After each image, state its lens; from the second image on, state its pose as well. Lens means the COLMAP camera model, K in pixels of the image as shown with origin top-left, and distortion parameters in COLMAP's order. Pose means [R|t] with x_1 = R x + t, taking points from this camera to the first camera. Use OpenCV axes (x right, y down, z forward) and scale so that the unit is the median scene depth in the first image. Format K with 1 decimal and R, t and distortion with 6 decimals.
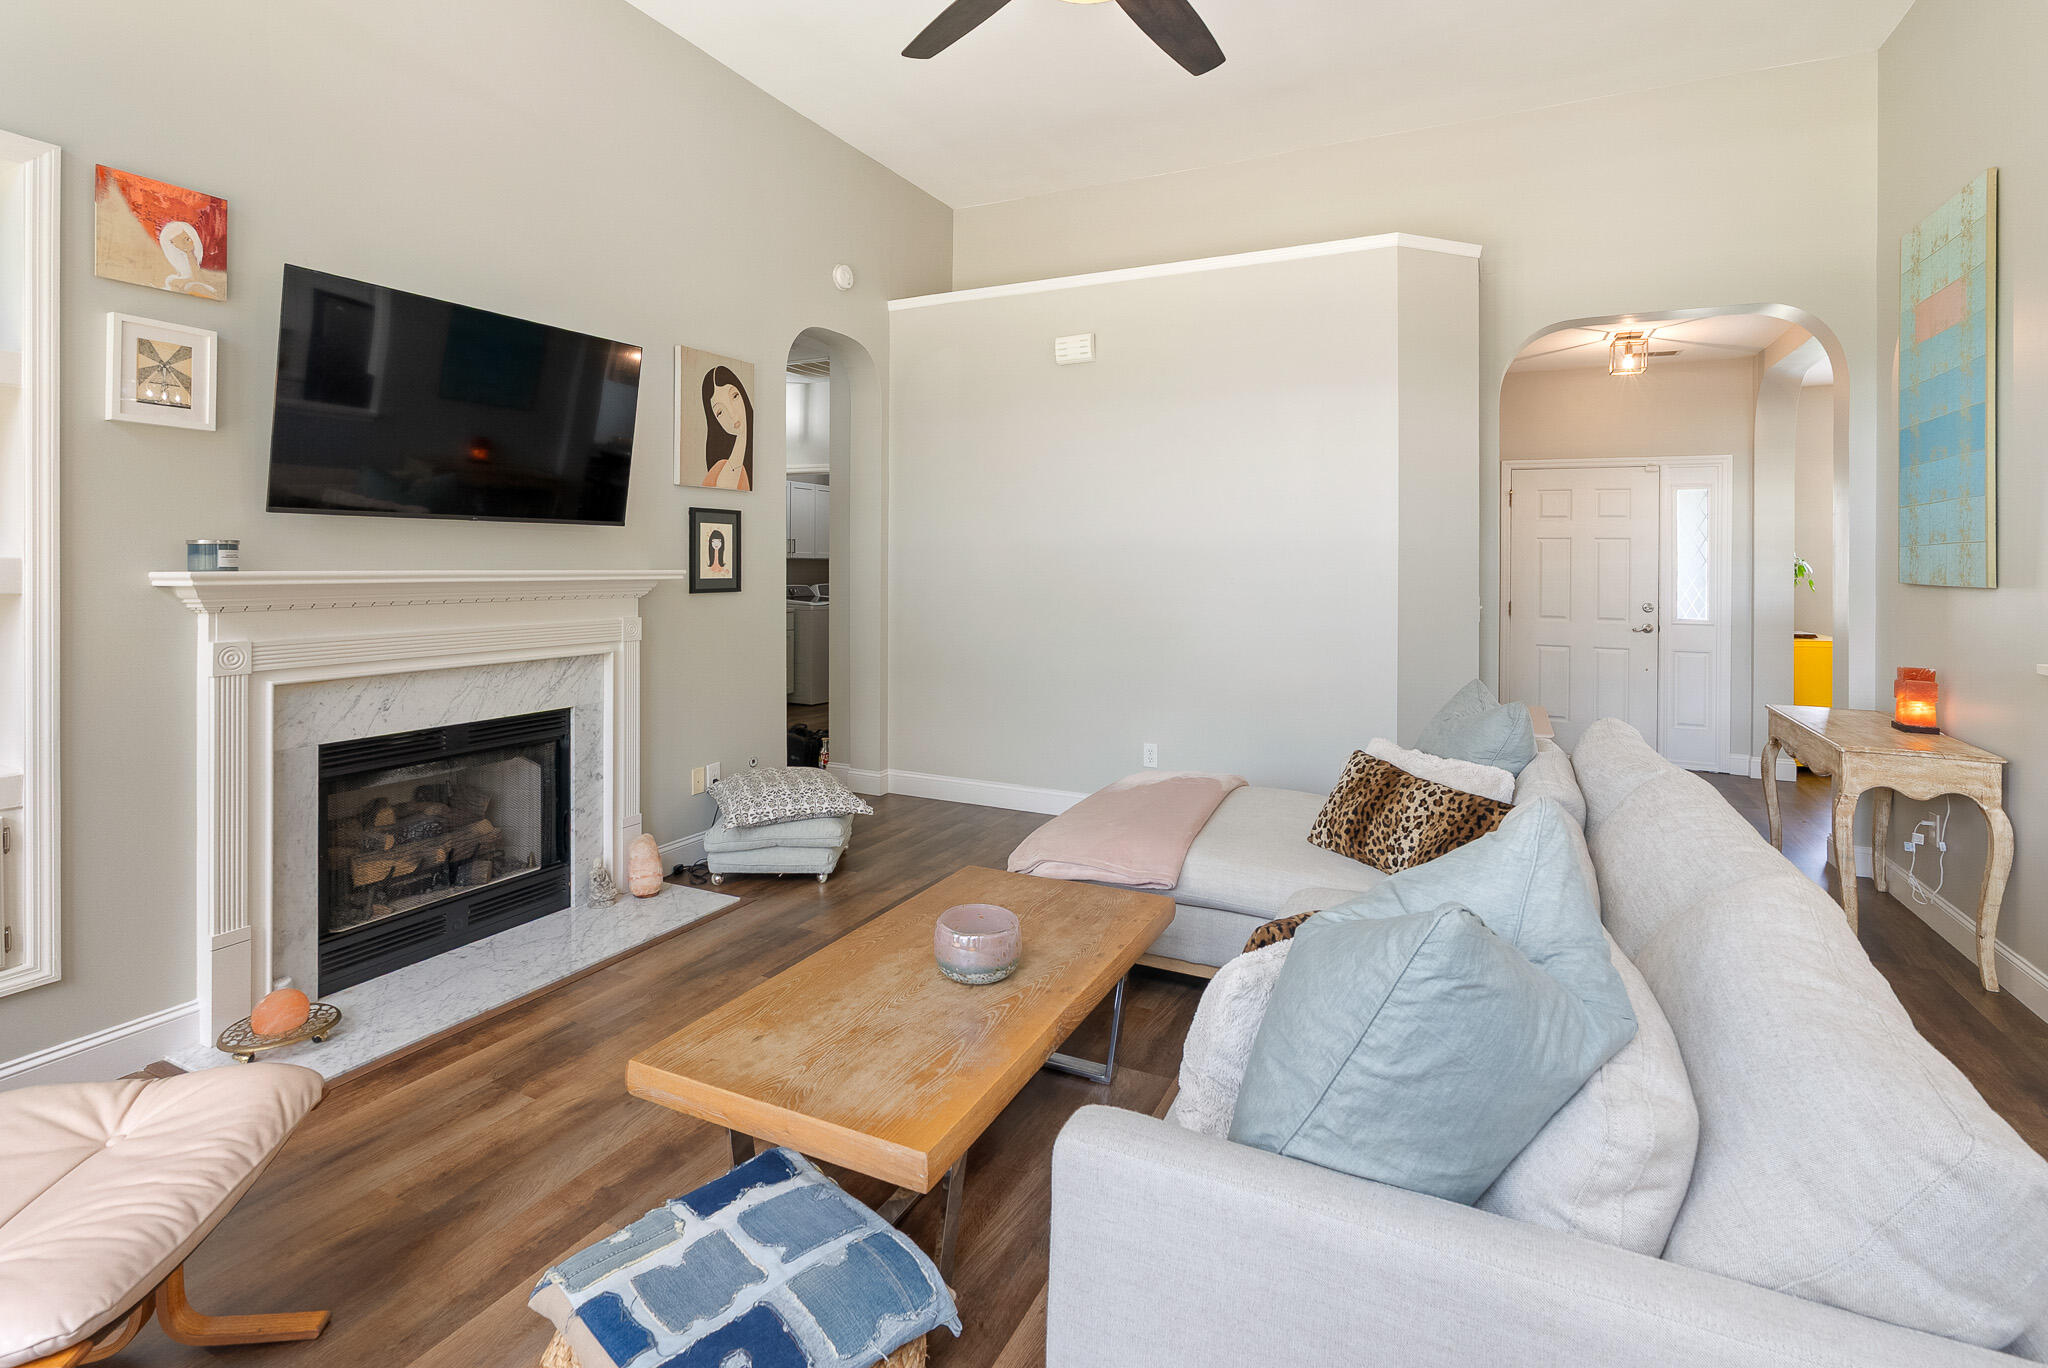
lens RADIAL K [[948.3, 0, 1024.4], [0, 948.3, 554.9], [0, 0, 1]] dist [-0.016140, 0.002430]
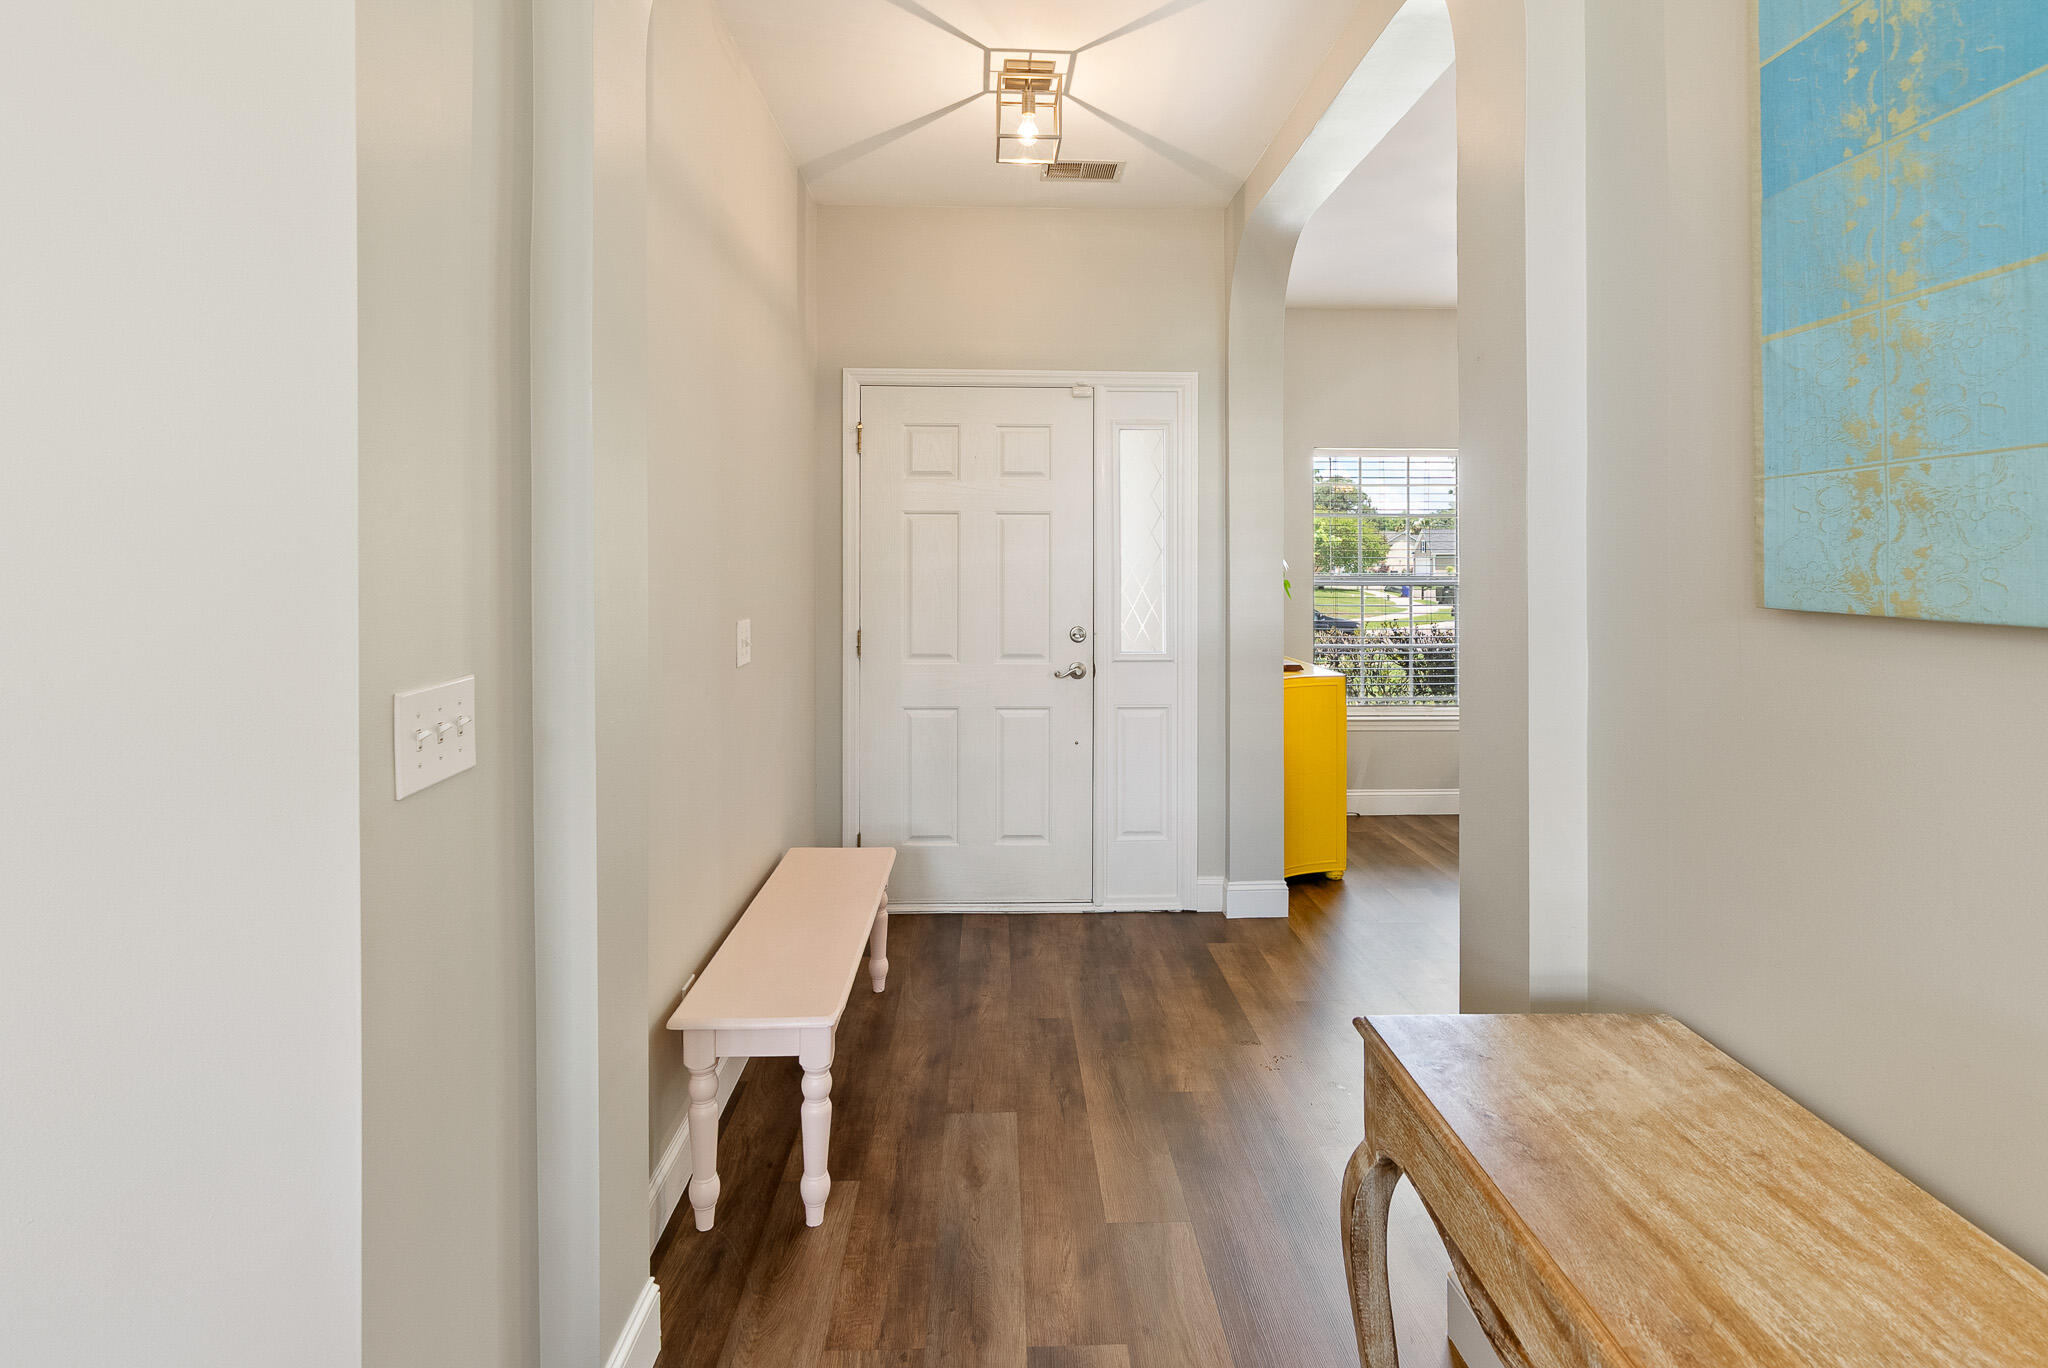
lens RADIAL K [[948.3, 0, 1005.0], [0, 948.3, 628.1], [0, 0, 1]] dist [-0.016140, 0.002430]
pose [[0.885399, -0.014476, 0.464606, 0.662212], [0.001446, 0.999596, 0.028390, 0.063768], [-0.464830, -0.024465, 0.885062, 0.948390]]
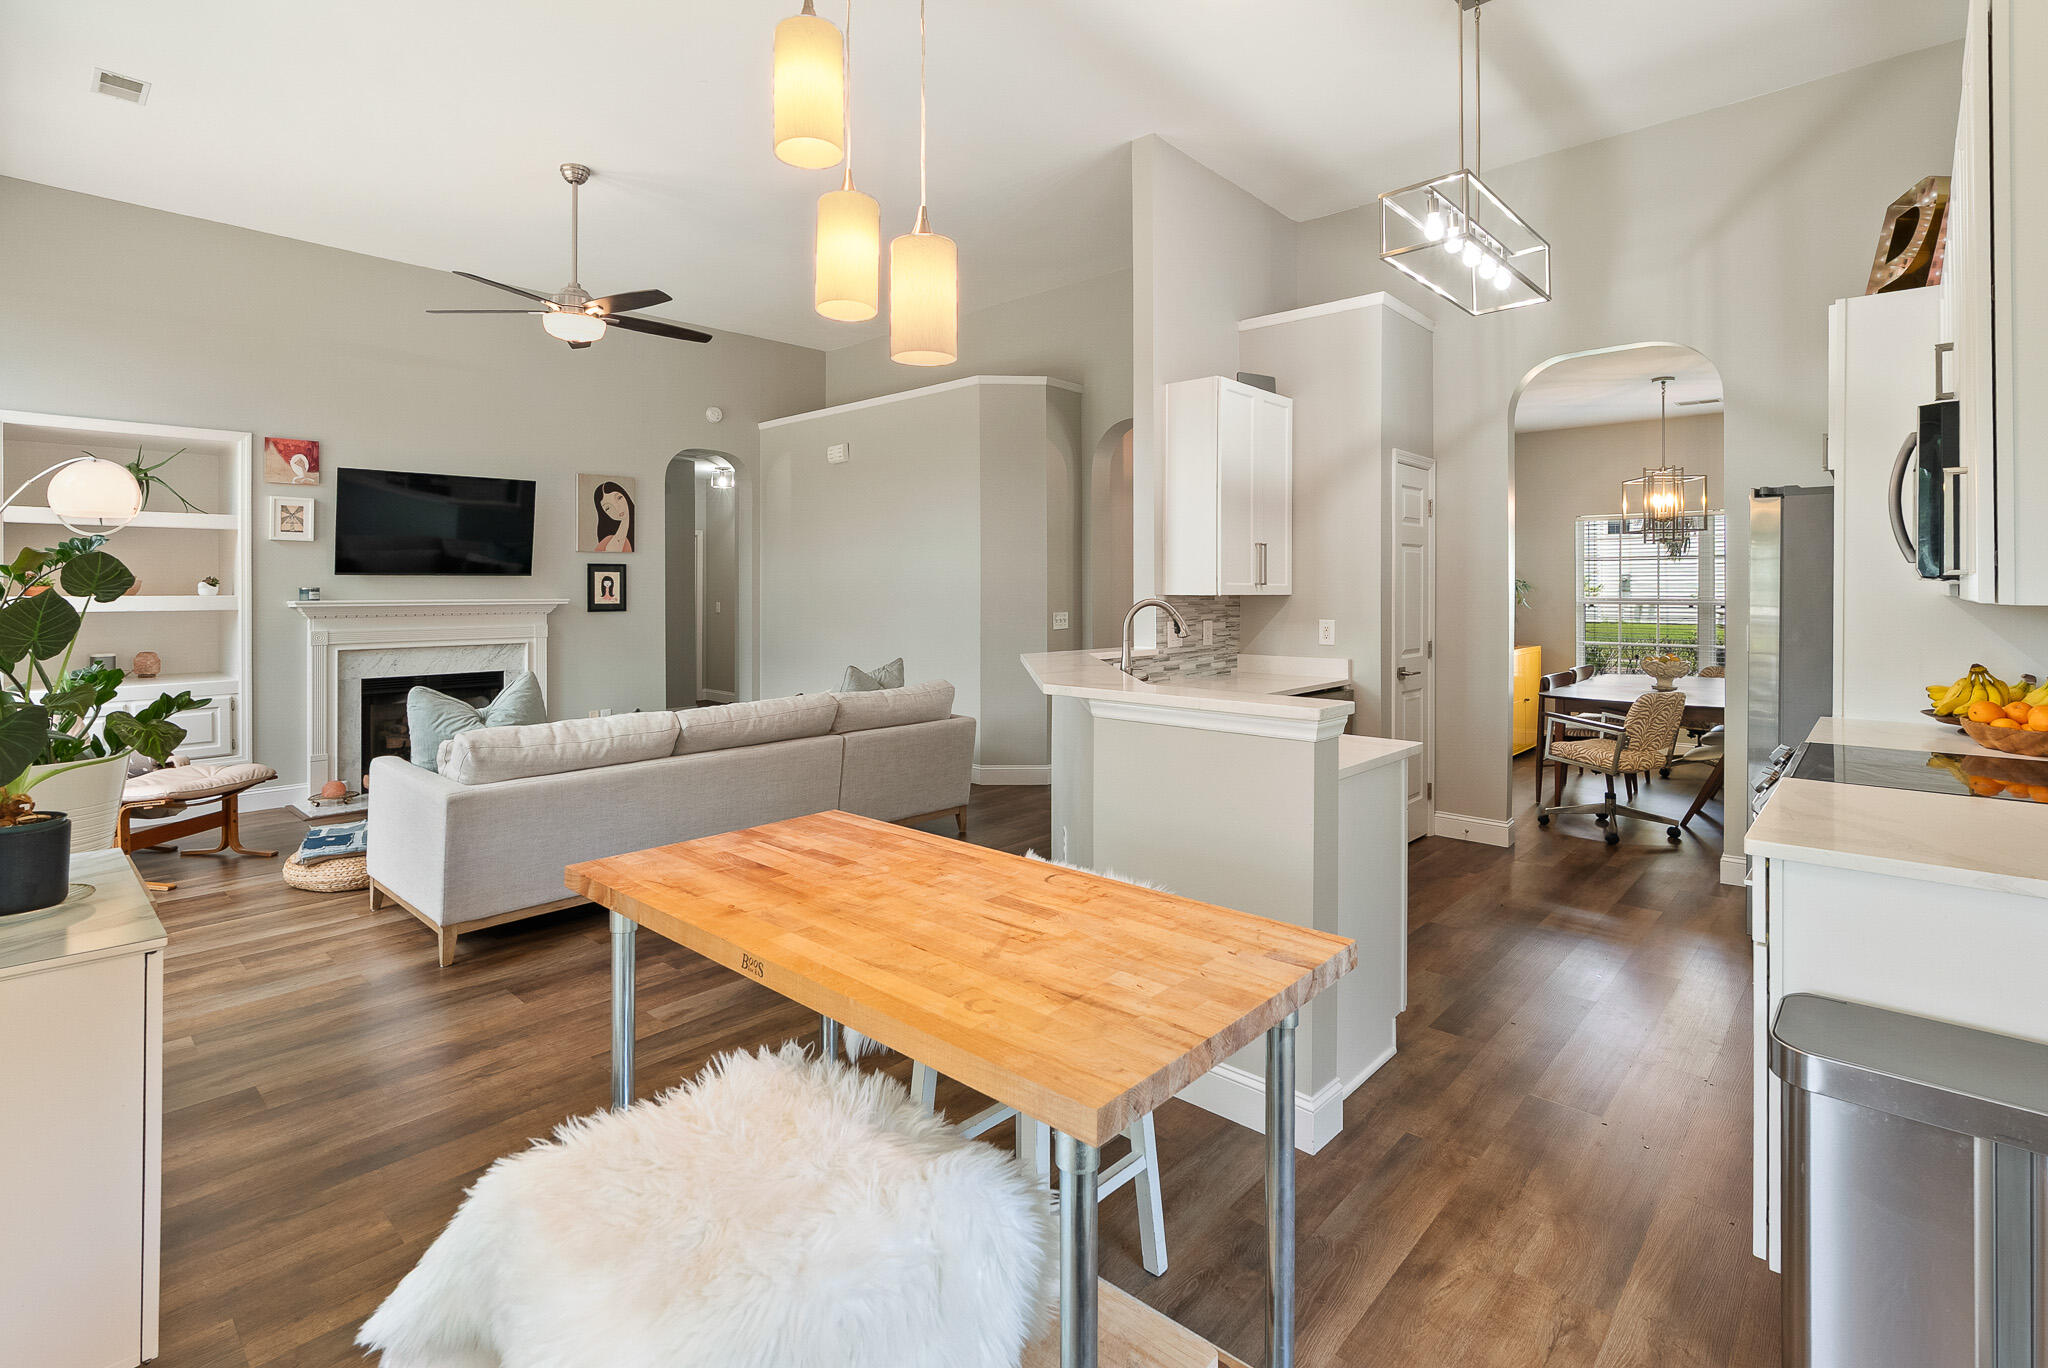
lens RADIAL K [[948.3, 0, 1022.2], [0, 948.3, 581.6], [0, 0, 1]] dist [-0.016140, 0.002430]
pose [[0.962913, -0.014814, -0.269407, 1.089626], [0.013442, 0.999886, -0.006936, 0.007737], [0.269478, 0.003058, 0.963002, -0.581839]]
